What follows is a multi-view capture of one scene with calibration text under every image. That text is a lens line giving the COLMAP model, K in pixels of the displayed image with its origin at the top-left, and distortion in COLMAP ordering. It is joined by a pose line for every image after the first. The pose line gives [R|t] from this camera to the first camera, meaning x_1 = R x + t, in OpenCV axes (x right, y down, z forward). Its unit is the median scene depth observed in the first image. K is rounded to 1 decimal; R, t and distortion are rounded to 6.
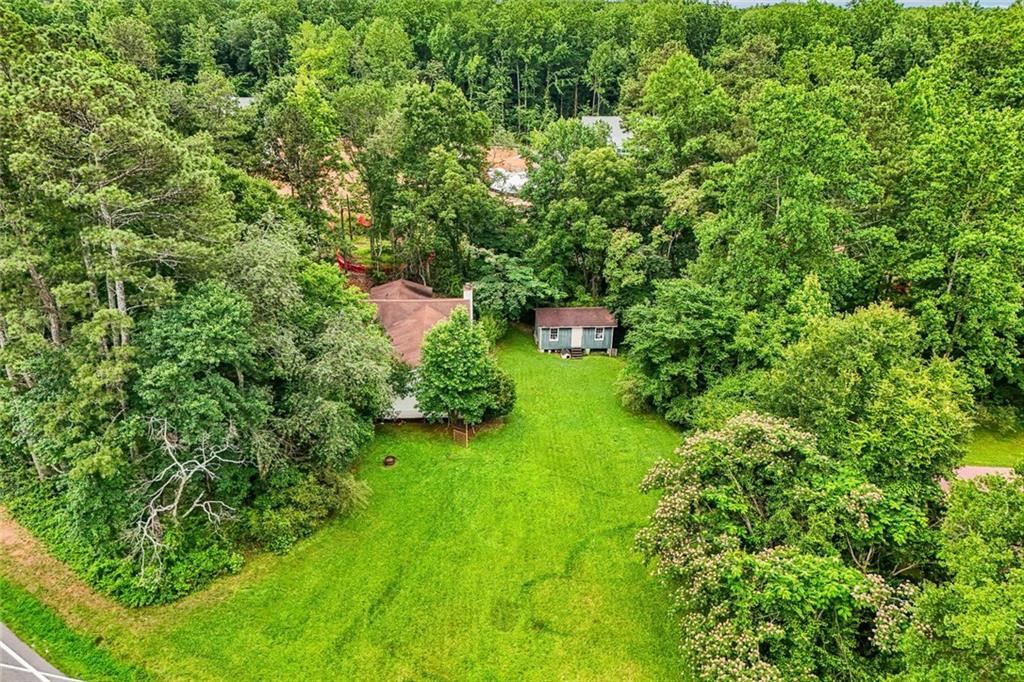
lens RADIAL K [[764.1, 0, 514.2], [0, 764.1, 336.2], [0, 0, 1]] dist [0.039278, -0.004217]
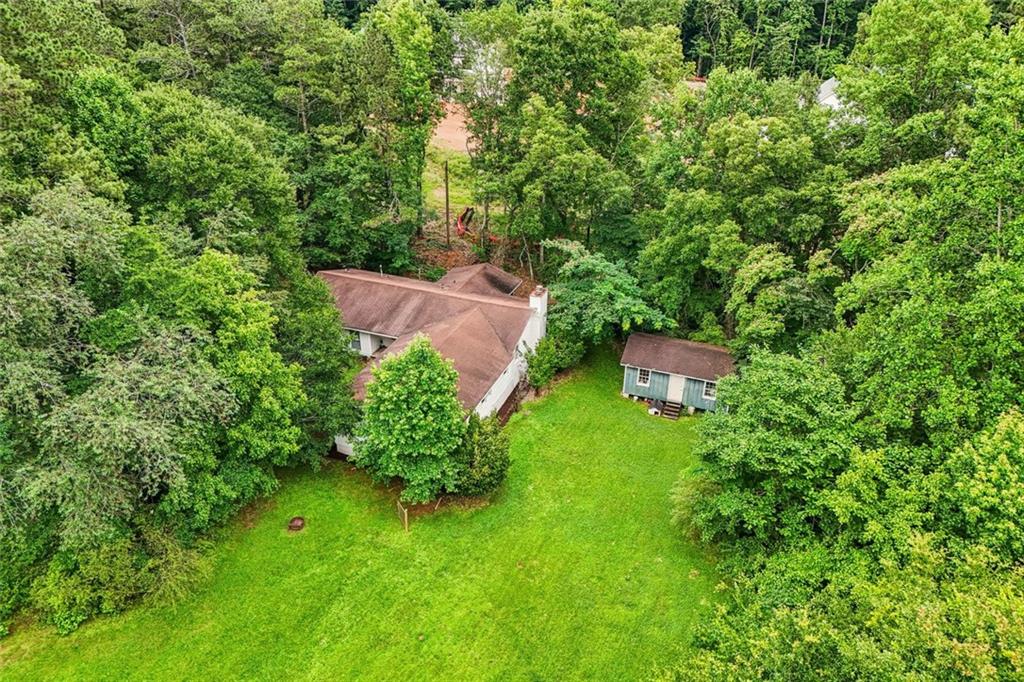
lens RADIAL K [[764.1, 0, 514.6], [0, 764.1, 339.9], [0, 0, 1]] dist [0.039278, -0.004217]
pose [[0.906692, 0.198039, -0.372412, 0.207794], [-0.166177, 0.979232, 0.116147, -0.102342], [0.387680, -0.043423, 0.920771, 0.309570]]
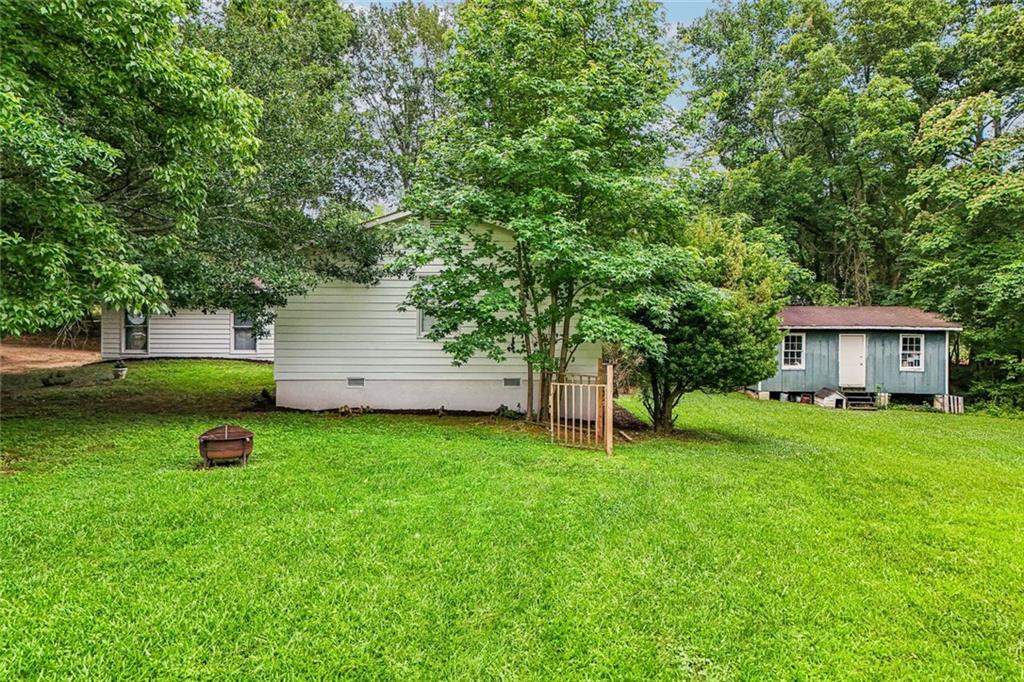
lens RADIAL K [[764.1, 0, 504.2], [0, 764.1, 336.3], [0, 0, 1]] dist [0.039278, -0.004217]
pose [[0.992334, -0.012388, -0.122959, -0.051443], [-0.037499, 0.917868, -0.395109, 0.161908], [0.117755, 0.396692, 0.910368, 0.628812]]
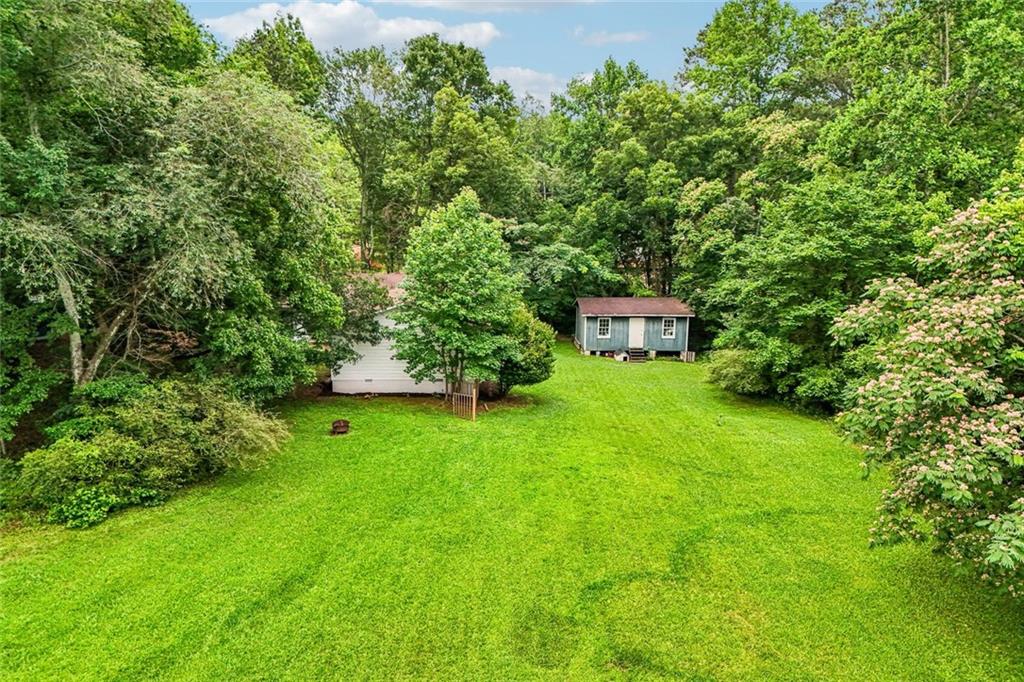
lens RADIAL K [[764.1, 0, 510.3], [0, 764.1, 347.4], [0, 0, 1]] dist [0.039278, -0.004217]
pose [[0.999383, -0.002823, -0.035016, -0.010039], [-0.005089, 0.974622, -0.223798, 0.178738], [0.034759, 0.223838, 0.974006, 0.326292]]
